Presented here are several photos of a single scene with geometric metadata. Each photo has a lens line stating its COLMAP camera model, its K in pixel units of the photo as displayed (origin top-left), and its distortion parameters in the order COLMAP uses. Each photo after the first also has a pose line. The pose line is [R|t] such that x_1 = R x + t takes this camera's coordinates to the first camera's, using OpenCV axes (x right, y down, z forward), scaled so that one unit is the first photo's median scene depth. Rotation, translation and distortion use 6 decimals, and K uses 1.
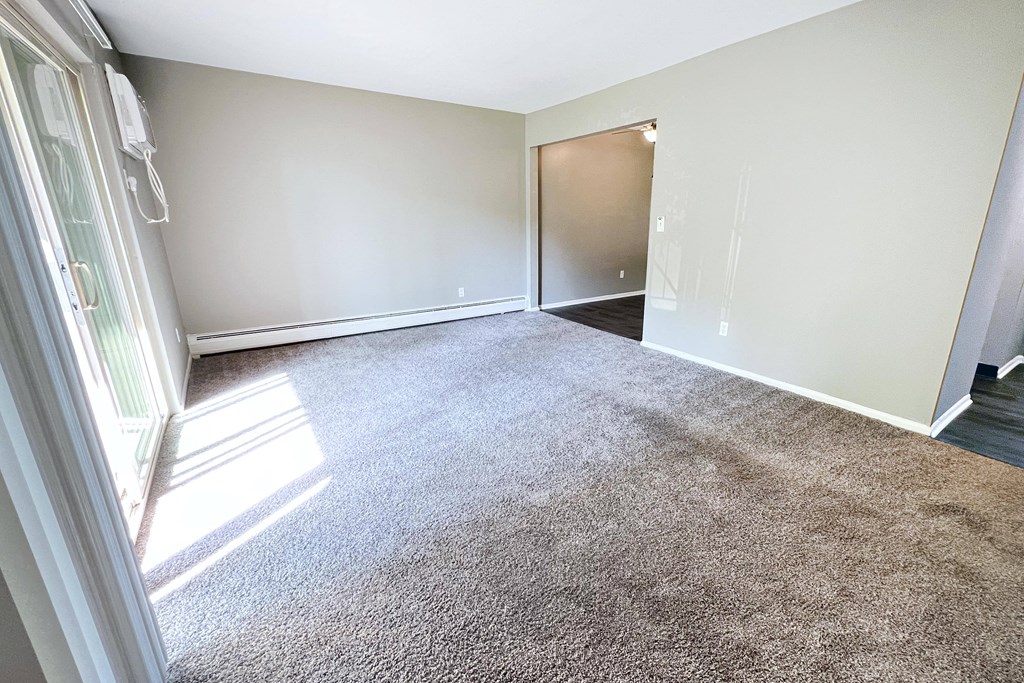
lens RADIAL K [[437.0, 0, 528.7], [0, 437.0, 340.3], [0, 0, 1]] dist [0.000644, 0.000099]
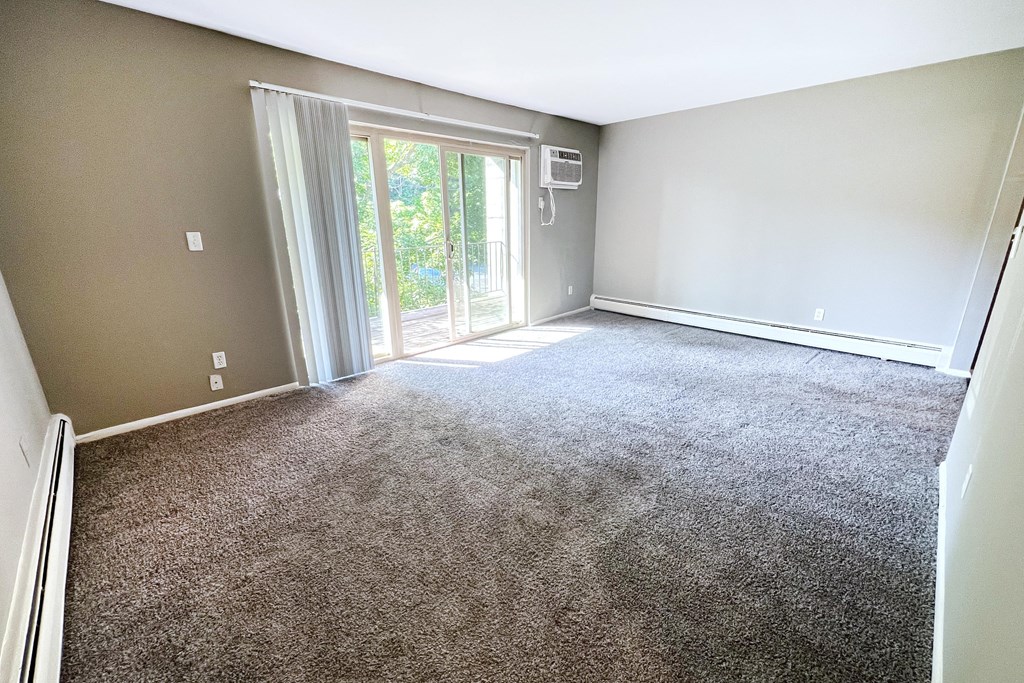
lens RADIAL K [[414.1, 0, 512.0], [0, 414.1, 341.5], [0, 0, 1]] dist [0.000413, -0.000036]
pose [[0.182184, 0.284346, -0.941253, 0.662883], [-0.261429, 0.936825, 0.232408, -0.127189], [0.947874, 0.203729, 0.245010, 0.381279]]
